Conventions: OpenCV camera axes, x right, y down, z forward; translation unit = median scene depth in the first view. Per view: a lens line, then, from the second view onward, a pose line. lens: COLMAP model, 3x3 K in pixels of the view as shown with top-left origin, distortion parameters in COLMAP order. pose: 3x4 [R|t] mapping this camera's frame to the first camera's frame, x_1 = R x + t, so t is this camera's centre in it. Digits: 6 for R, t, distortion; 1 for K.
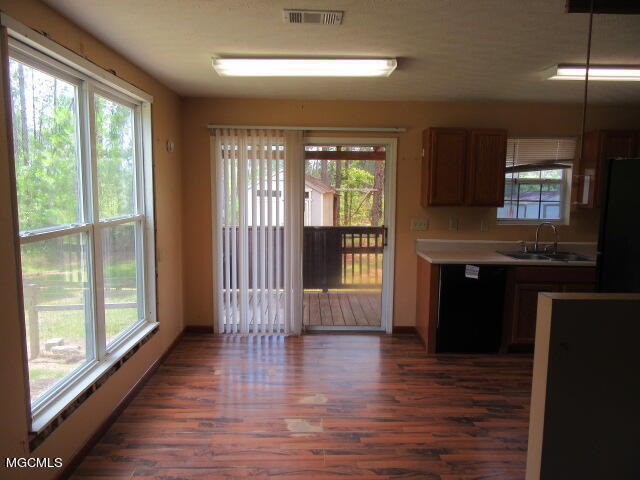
lens RADIAL K [[478.8, 0, 321.3], [0, 478.8, 237.0], [0, 0, 1]] dist [0.003518, -0.001728]
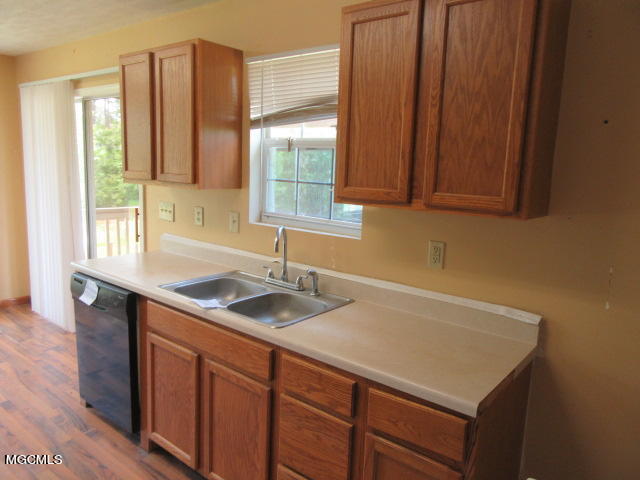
lens RADIAL K [[478.8, 0, 321.3], [0, 478.8, 237.0], [0, 0, 1]] dist [0.003518, -0.001728]
pose [[0.769685, 0.116884, -0.627633, 0.811018], [-0.102704, 0.992962, 0.058971, -0.053545], [0.630108, 0.019072, 0.776273, 0.648096]]
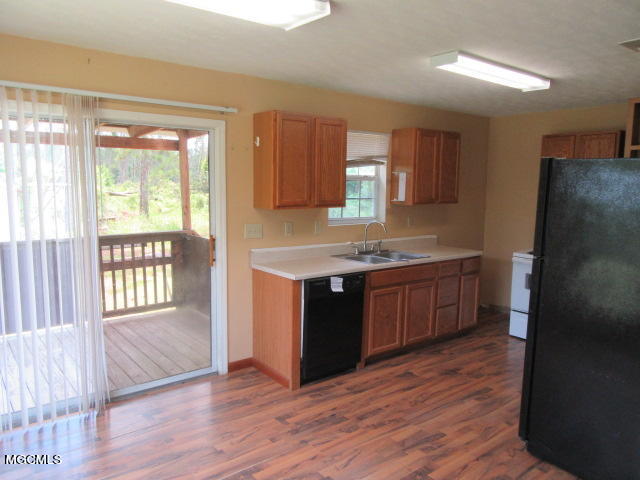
lens RADIAL K [[478.8, 0, 321.3], [0, 478.8, 237.0], [0, 0, 1]] dist [0.003518, -0.001728]
pose [[0.798823, -0.069083, 0.597586, -0.191250], [0.060366, 0.997575, 0.034630, -0.038719], [-0.598529, 0.008411, 0.801057, 0.299681]]
